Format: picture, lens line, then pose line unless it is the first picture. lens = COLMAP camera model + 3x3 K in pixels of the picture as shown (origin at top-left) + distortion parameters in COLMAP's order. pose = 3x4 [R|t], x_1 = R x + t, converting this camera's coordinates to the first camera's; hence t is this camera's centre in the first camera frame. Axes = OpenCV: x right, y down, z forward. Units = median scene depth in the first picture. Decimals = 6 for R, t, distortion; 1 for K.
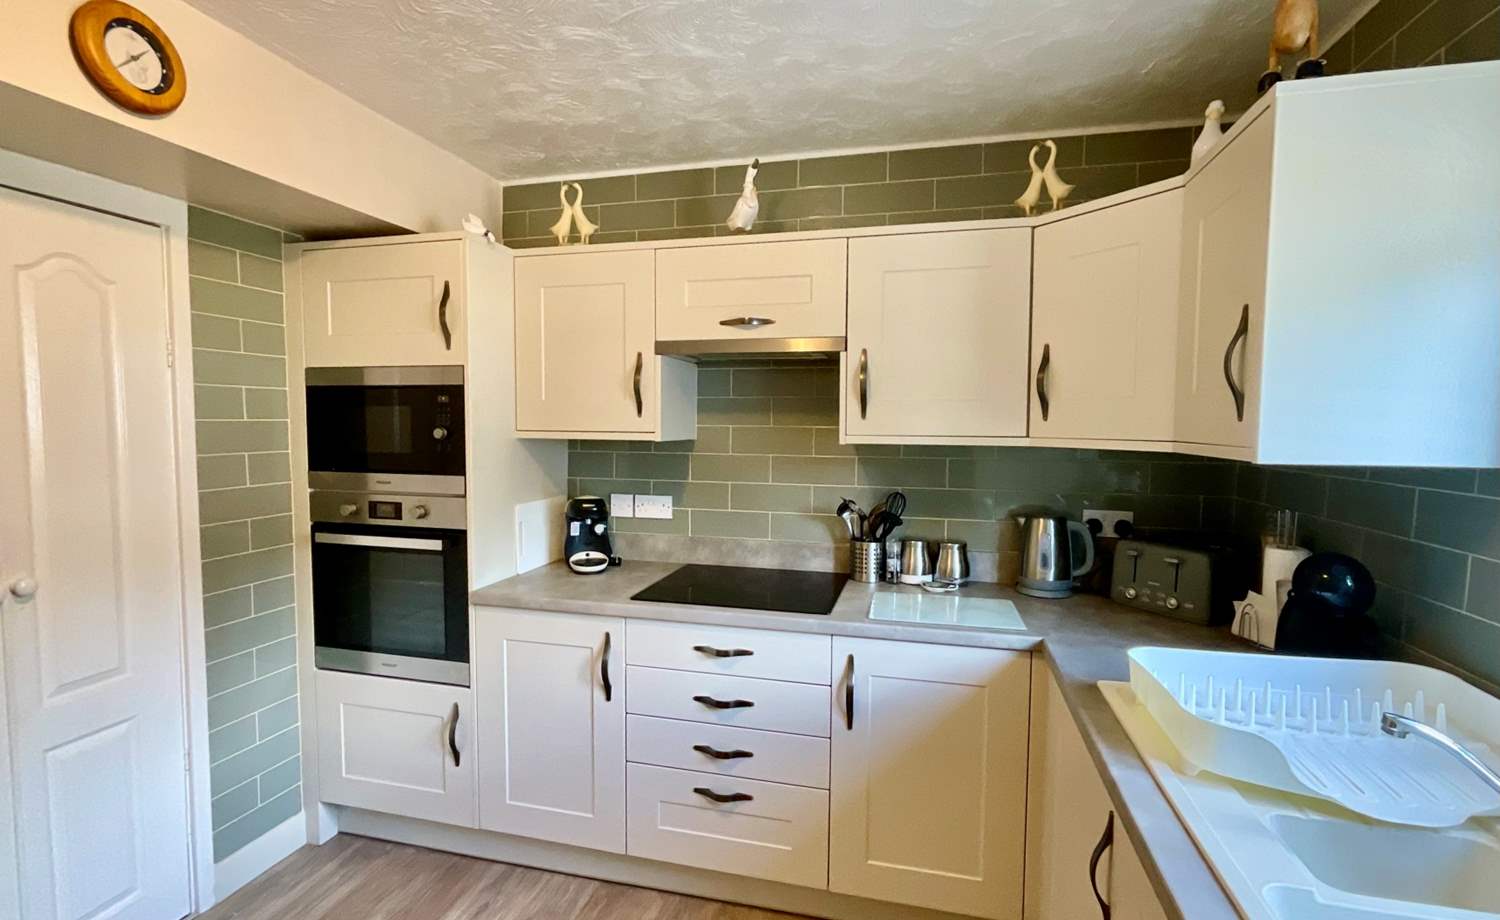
lens RADIAL K [[698.1, 0, 750.0], [0, 698.1, 460.0], [0, 0, 1]] dist [-0.000243, -0.000047]
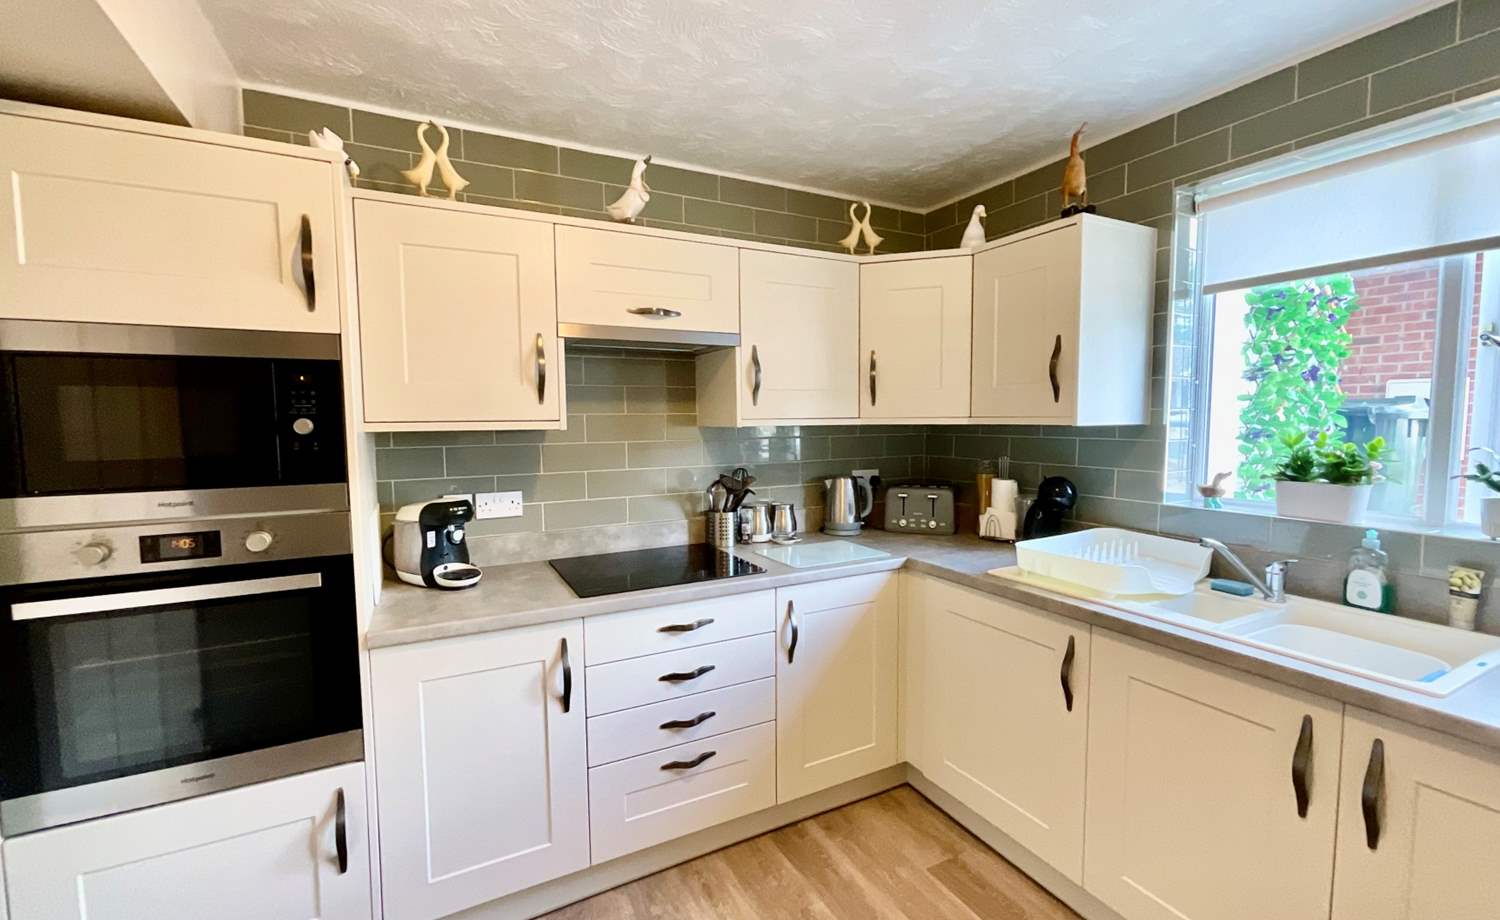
lens RADIAL K [[643.1, 0, 750.0], [0, 643.1, 460.0], [0, 0, 1]] dist [-0.000275, 0.000228]
pose [[0.735064, -0.058995, 0.675426, -0.558655], [0.050876, 0.998198, 0.031819, -0.001341], [-0.676086, 0.010974, 0.736741, 0.200090]]
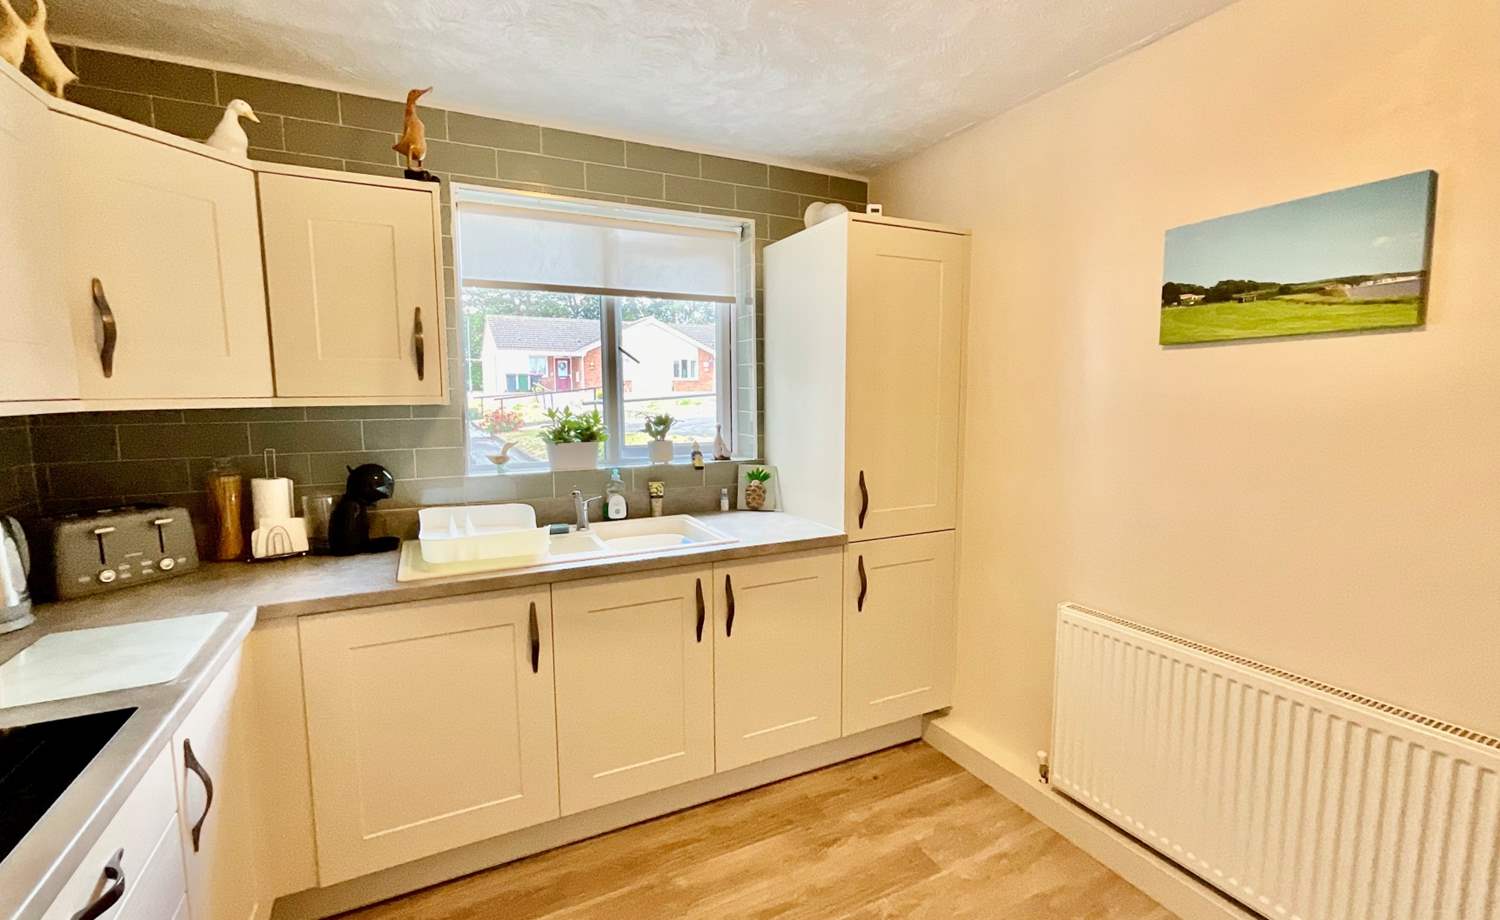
lens RADIAL K [[643.1, 0, 750.0], [0, 643.1, 460.0], [0, 0, 1]] dist [-0.000275, 0.000228]
pose [[-0.665252, -0.082668, 0.742028, -0.539823], [0.043405, 0.987888, 0.148973, -0.036404], [-0.745356, 0.131313, -0.653606, 0.842006]]
